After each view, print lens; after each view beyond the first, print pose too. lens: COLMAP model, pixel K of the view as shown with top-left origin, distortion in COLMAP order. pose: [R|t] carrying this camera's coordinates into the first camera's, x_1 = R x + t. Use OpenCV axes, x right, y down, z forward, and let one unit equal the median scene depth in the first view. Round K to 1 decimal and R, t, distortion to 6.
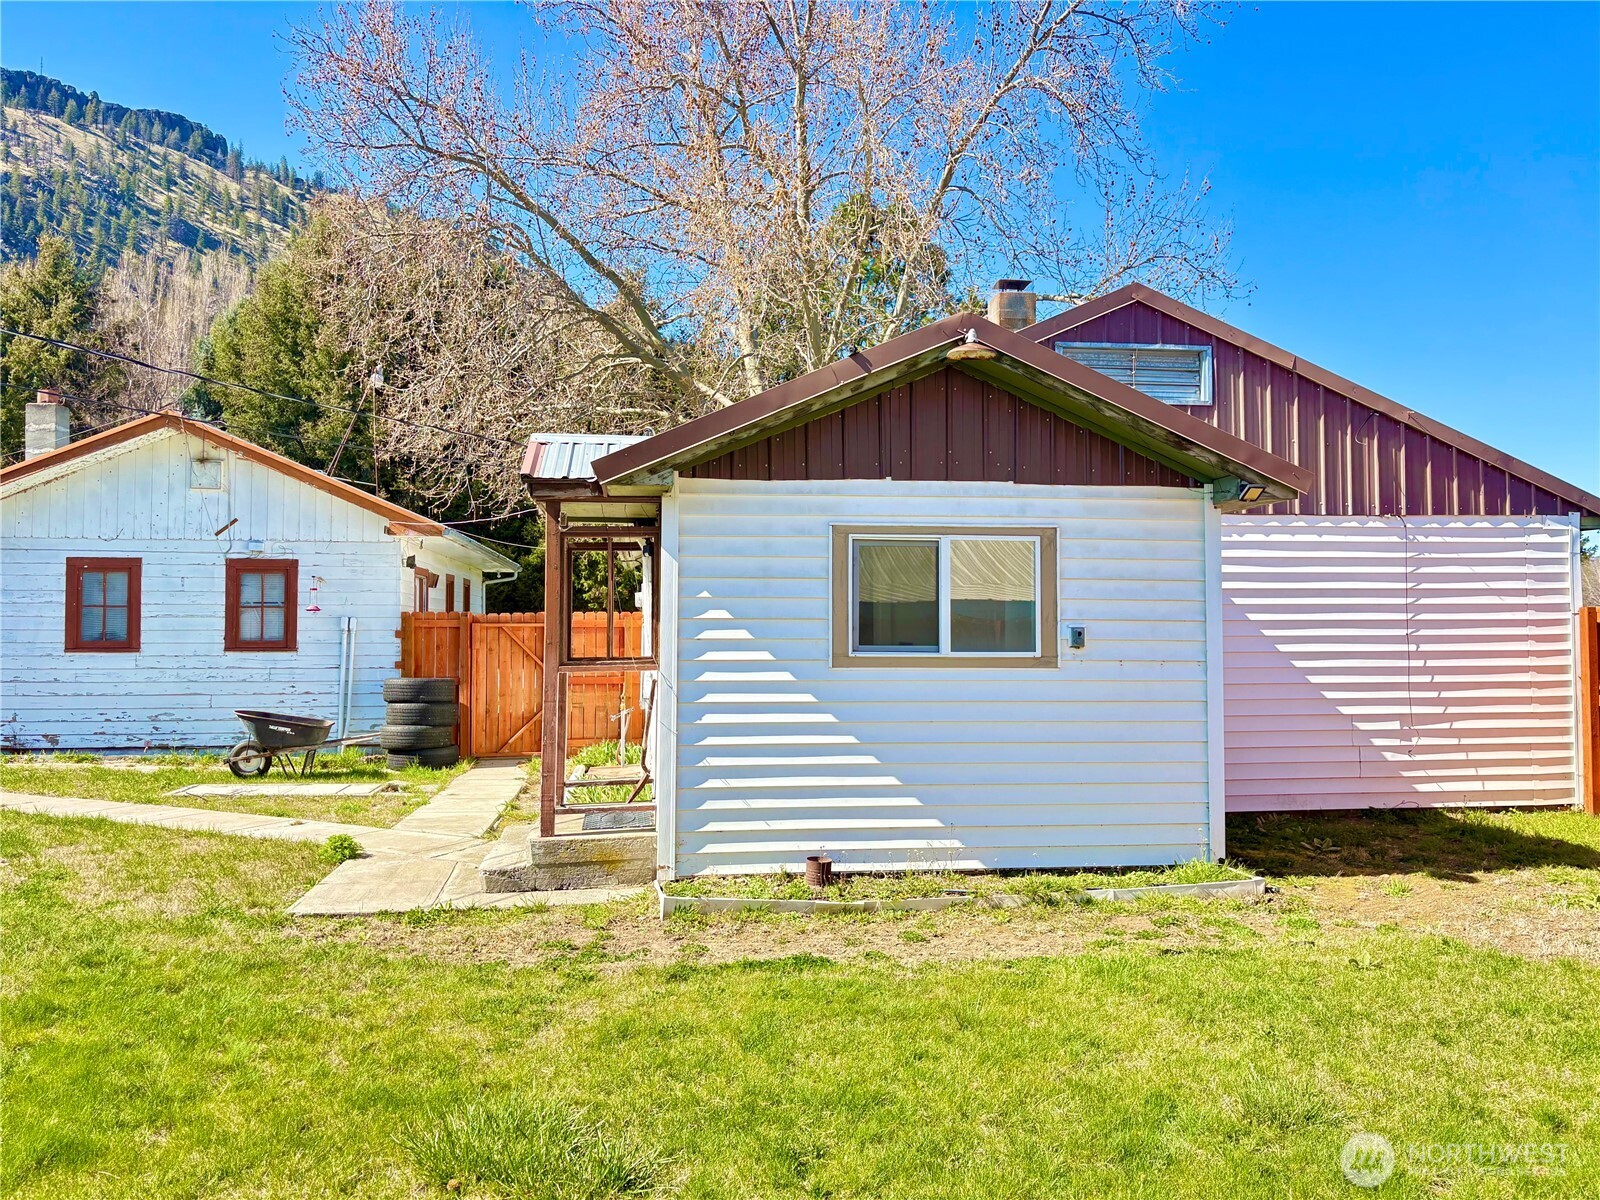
lens RADIAL K [[1191.6, 0, 803.3], [0, 1191.6, 568.3], [0, 0, 1]] dist [0.035615, -0.004651]
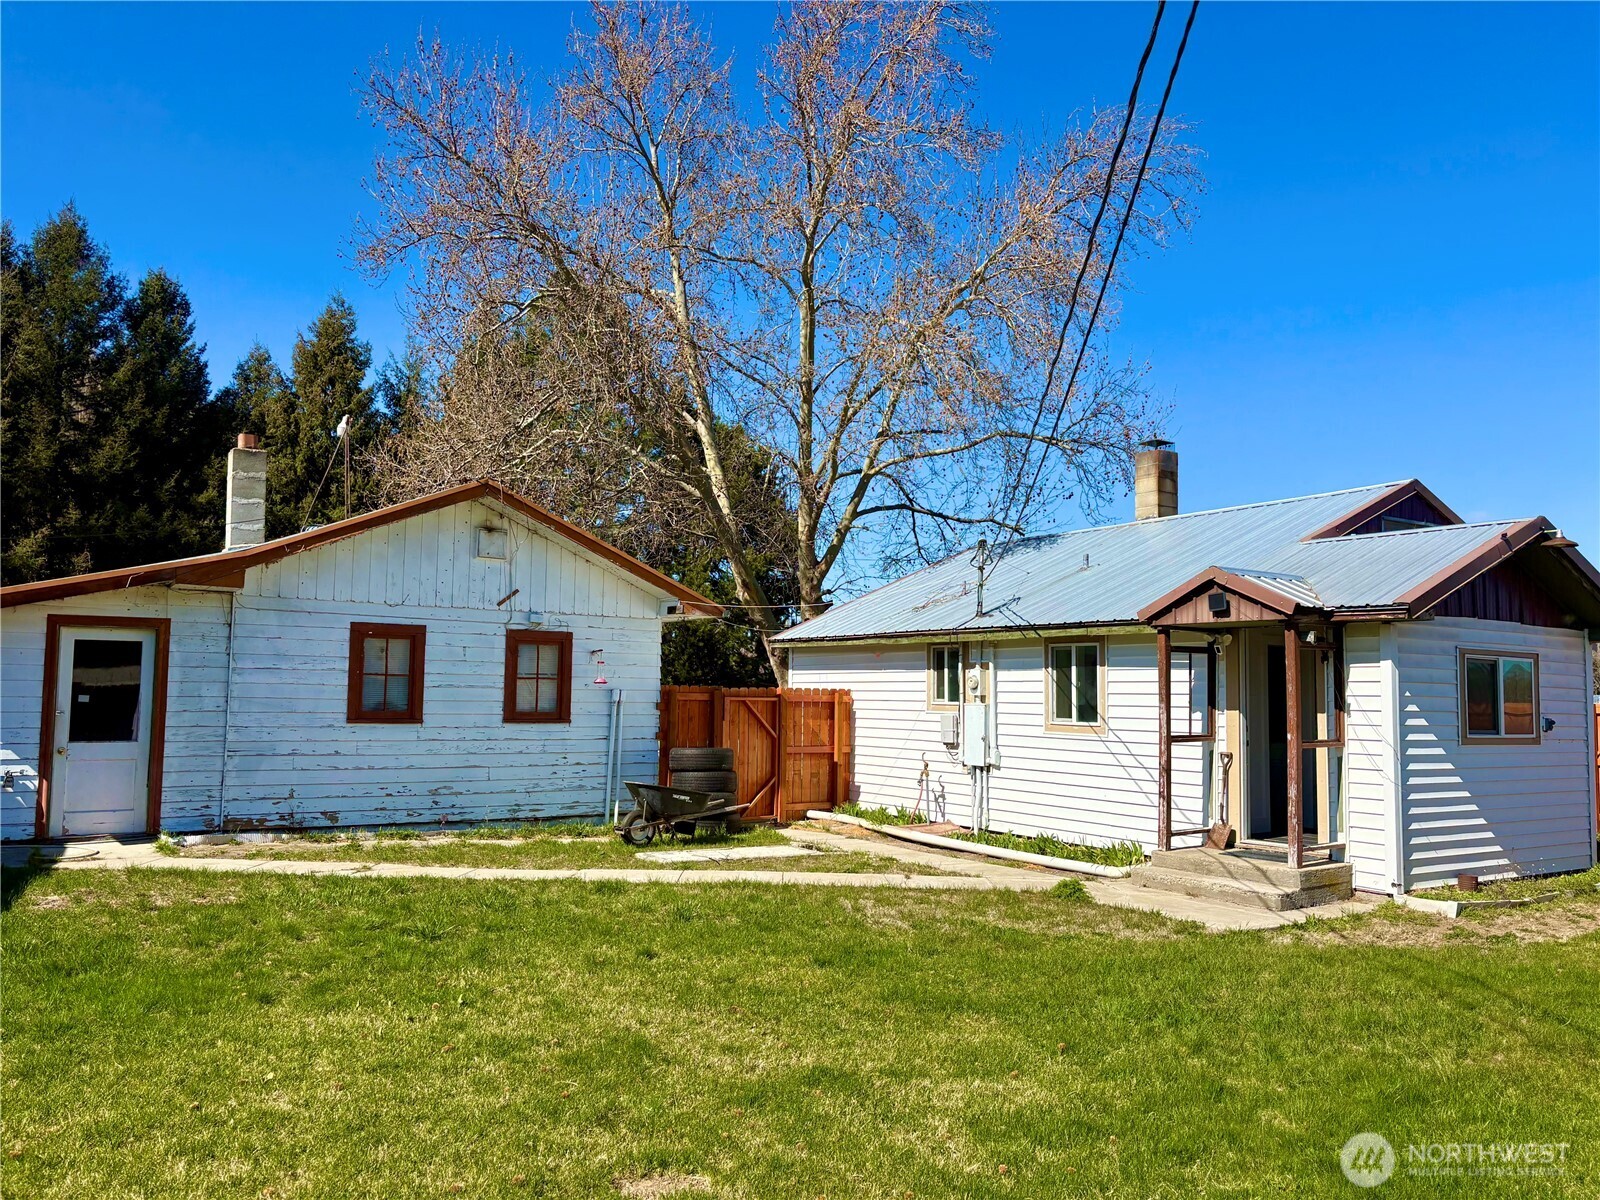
lens RADIAL K [[1192.4, 0, 800.0], [0, 1192.4, 600.0], [0, 0, 1]] dist [0.065500, -0.072307]
pose [[0.899094, 0.049870, 0.434905, -0.700470], [-0.037840, 0.998625, -0.036283, -0.005535], [-0.436116, 0.016166, 0.899745, 0.001816]]
